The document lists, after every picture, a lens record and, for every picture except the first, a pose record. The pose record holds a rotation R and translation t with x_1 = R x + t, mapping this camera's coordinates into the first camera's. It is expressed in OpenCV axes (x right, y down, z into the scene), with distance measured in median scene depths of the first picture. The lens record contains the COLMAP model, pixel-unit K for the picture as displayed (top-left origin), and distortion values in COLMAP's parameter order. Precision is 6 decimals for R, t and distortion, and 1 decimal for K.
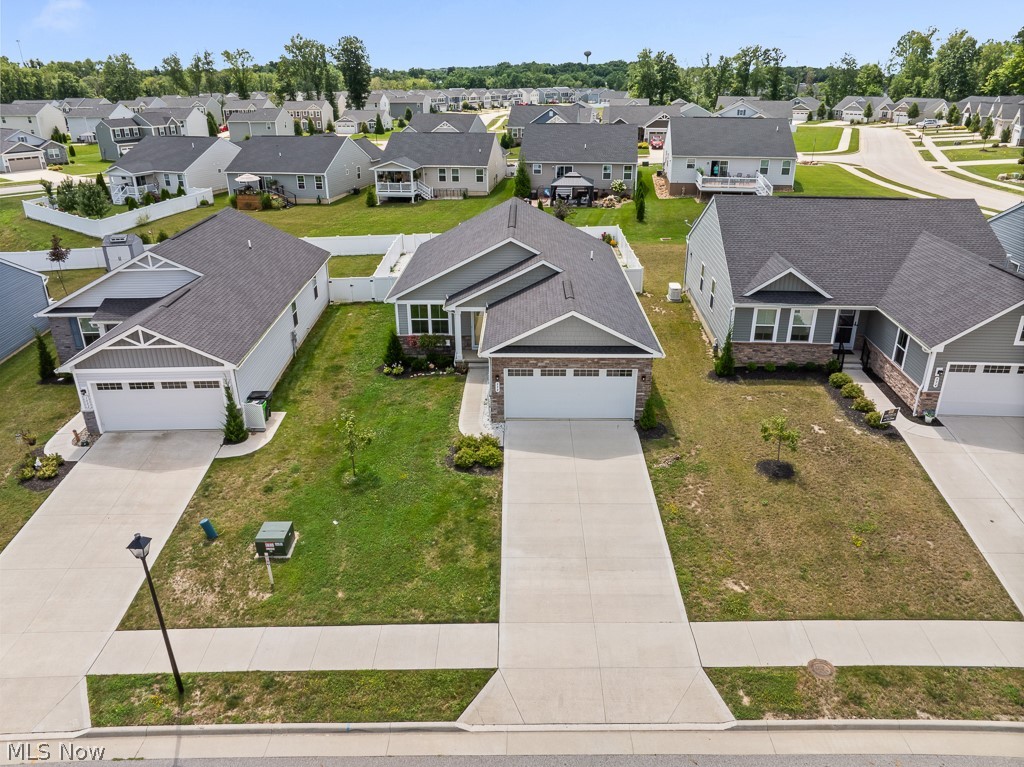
lens RADIAL K [[721.2, 0, 513.7], [0, 721.2, 377.5], [0, 0, 1]] dist [-0.035378, -0.001168]
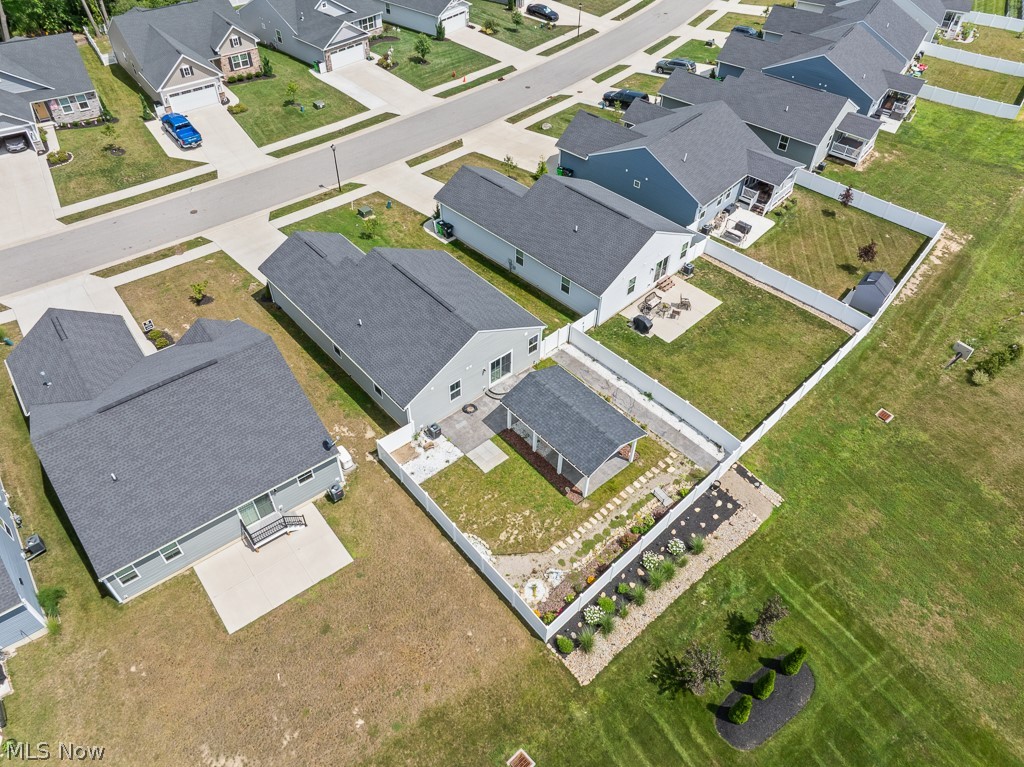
lens RADIAL K [[721.2, 0, 513.7], [0, 721.2, 377.5], [0, 0, 1]] dist [-0.035378, -0.001168]
pose [[-0.739317, 0.468559, -0.483594, 0.760972], [-0.275689, 0.444598, 0.852248, -1.717429], [0.614334, 0.763403, -0.199522, 2.002116]]
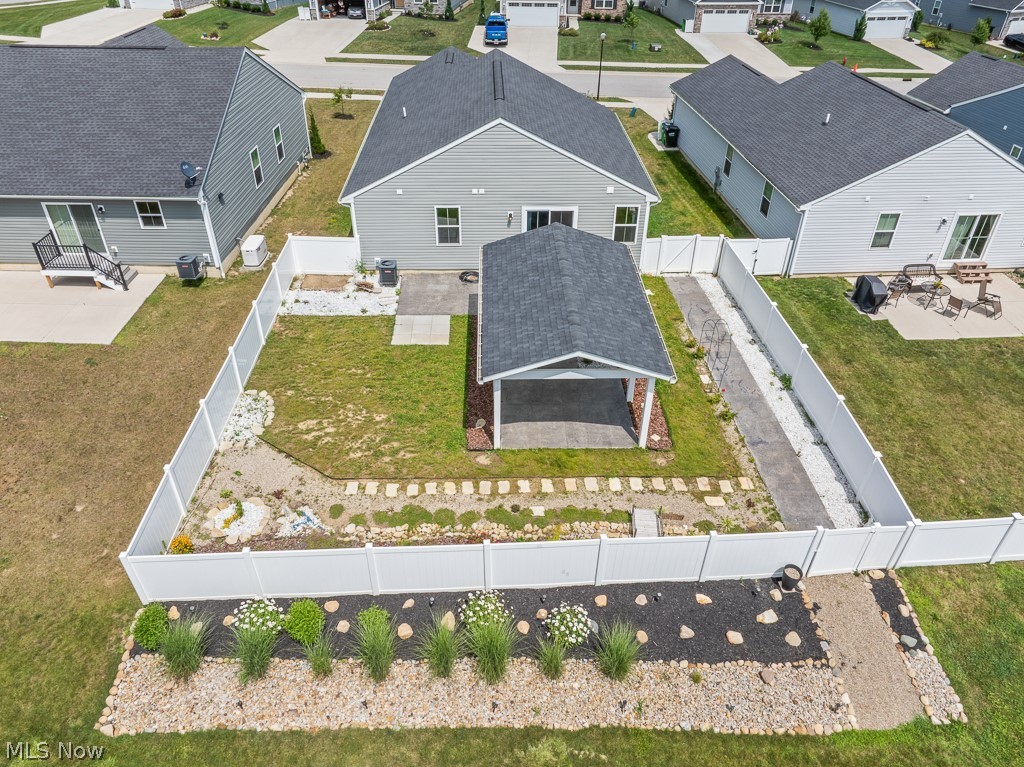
lens RADIAL K [[720.6, 0, 512.0], [0, 720.6, 383.5], [0, 0, 1]] dist [-0.055119, 0.024100]
pose [[-0.998697, 0.024627, -0.044689, 0.036865], [-0.025699, 0.513852, 0.857494, -0.983917], [0.044081, 0.857525, -0.512550, 2.298778]]
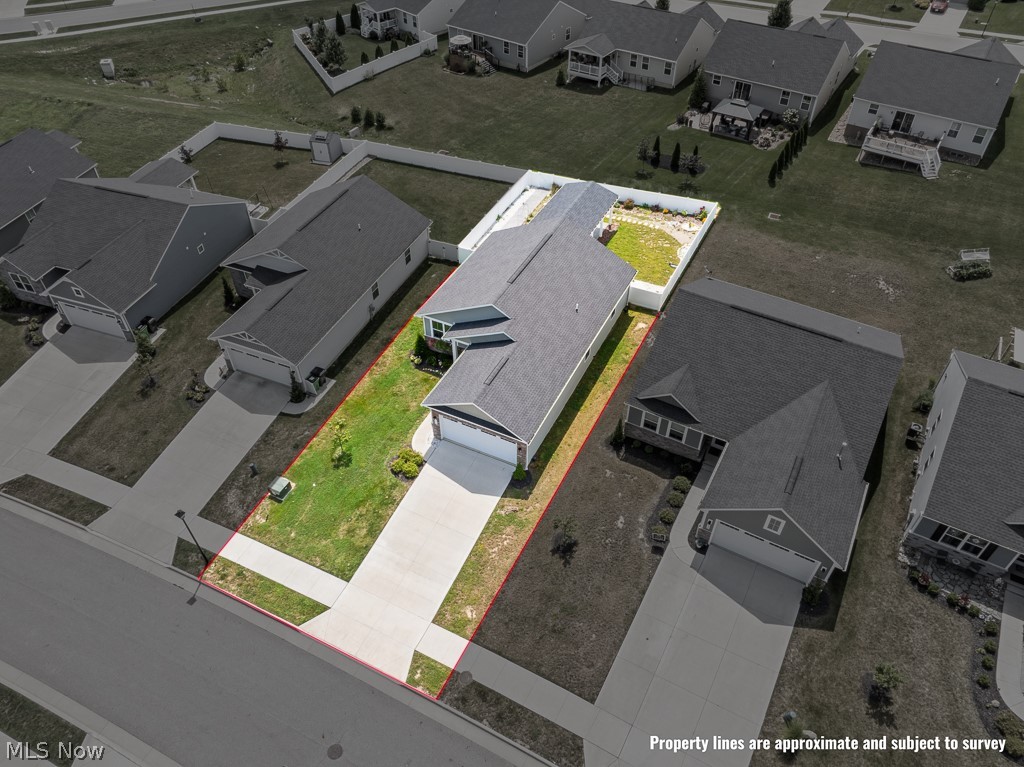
lens RADIAL K [[721.2, 0, 513.7], [0, 721.2, 377.5], [0, 0, 1]] dist [-0.035378, -0.001168]
pose [[0.905748, 0.293679, -0.305572, 0.581802], [-0.168600, 0.911169, 0.375958, -0.693217], [0.388838, -0.289003, 0.874804, -0.261983]]
